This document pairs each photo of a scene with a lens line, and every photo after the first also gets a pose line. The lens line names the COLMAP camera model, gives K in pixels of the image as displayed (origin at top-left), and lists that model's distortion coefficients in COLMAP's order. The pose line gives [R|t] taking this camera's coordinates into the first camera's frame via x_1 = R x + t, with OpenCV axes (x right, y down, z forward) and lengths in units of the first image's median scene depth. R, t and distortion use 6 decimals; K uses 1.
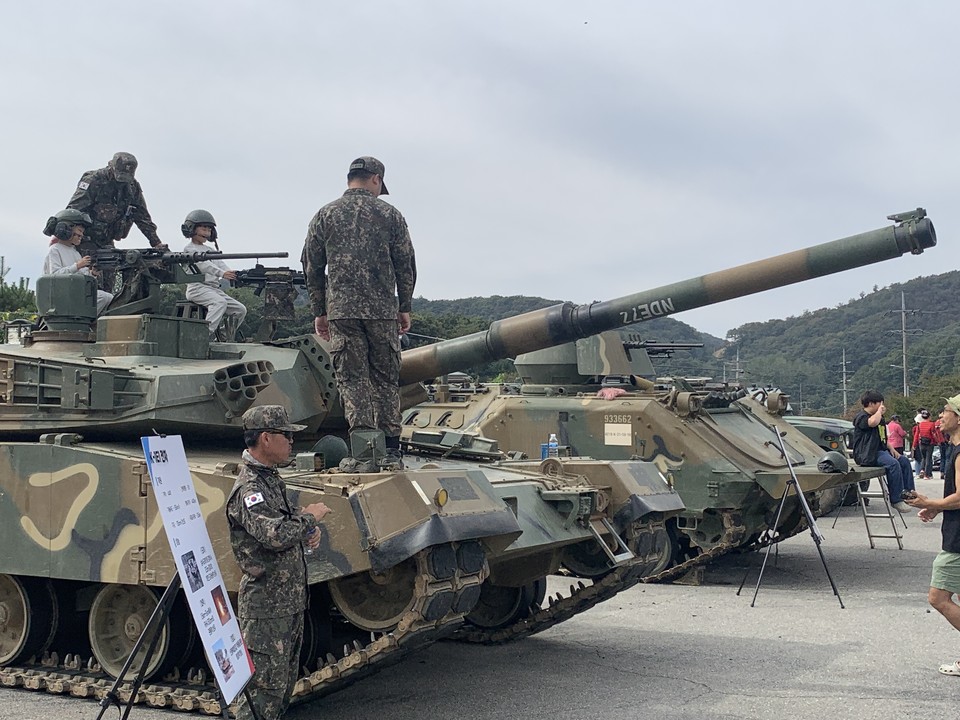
lens RADIAL K [[1311.2, 0, 481.6], [0, 1311.2, 358.2], [0, 0, 1]] dist [0.121806, 0.000000]
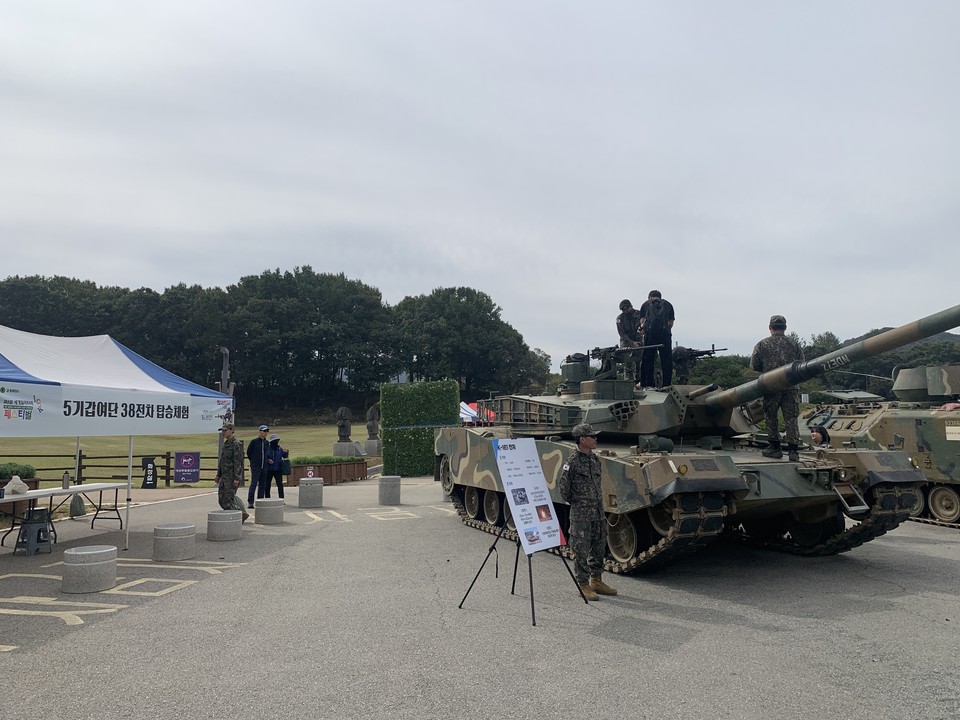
lens RADIAL K [[729.8, 0, 471.0], [0, 729.8, 353.9], [0, 0, 1]] dist [-0.002011, -0.009030]
pose [[0.774001, -0.077568, -0.628415, 0.331794], [0.045032, 0.996698, -0.067562, -0.004389], [0.631581, 0.023994, 0.774939, -0.035844]]
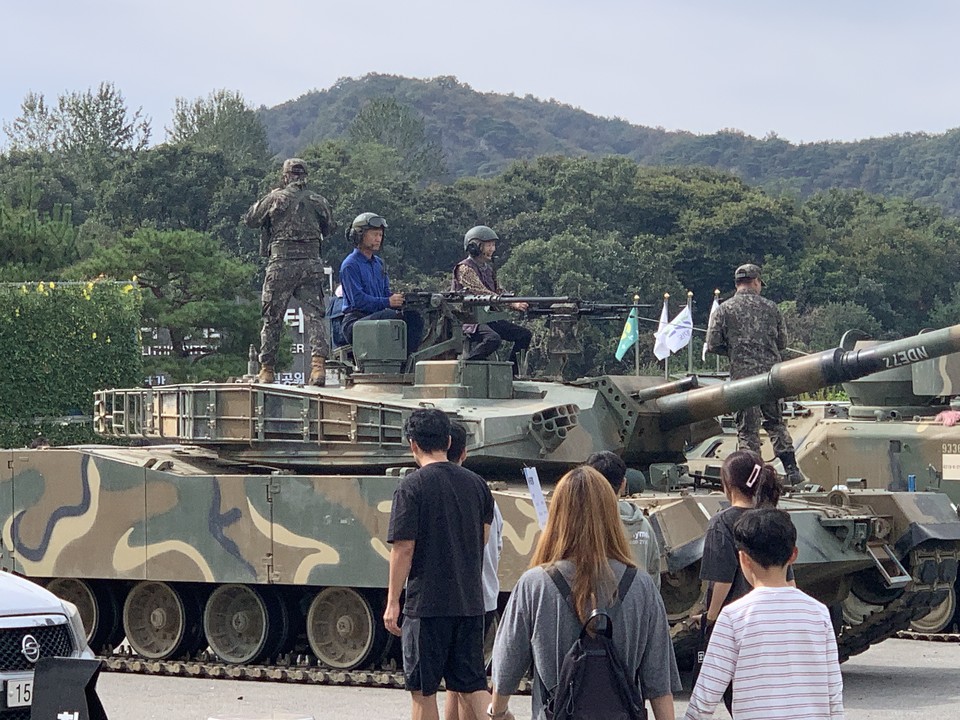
lens RADIAL K [[3152.0, 0, 481.2], [0, 3152.0, 359.0], [0, 0, 1]] dist [-0.102317, 0.000000]
pose [[0.990363, -0.011955, -0.137981, 0.128303], [0.014799, 0.999698, 0.019602, -0.086532], [0.137705, -0.021455, 0.990241, -1.627355]]
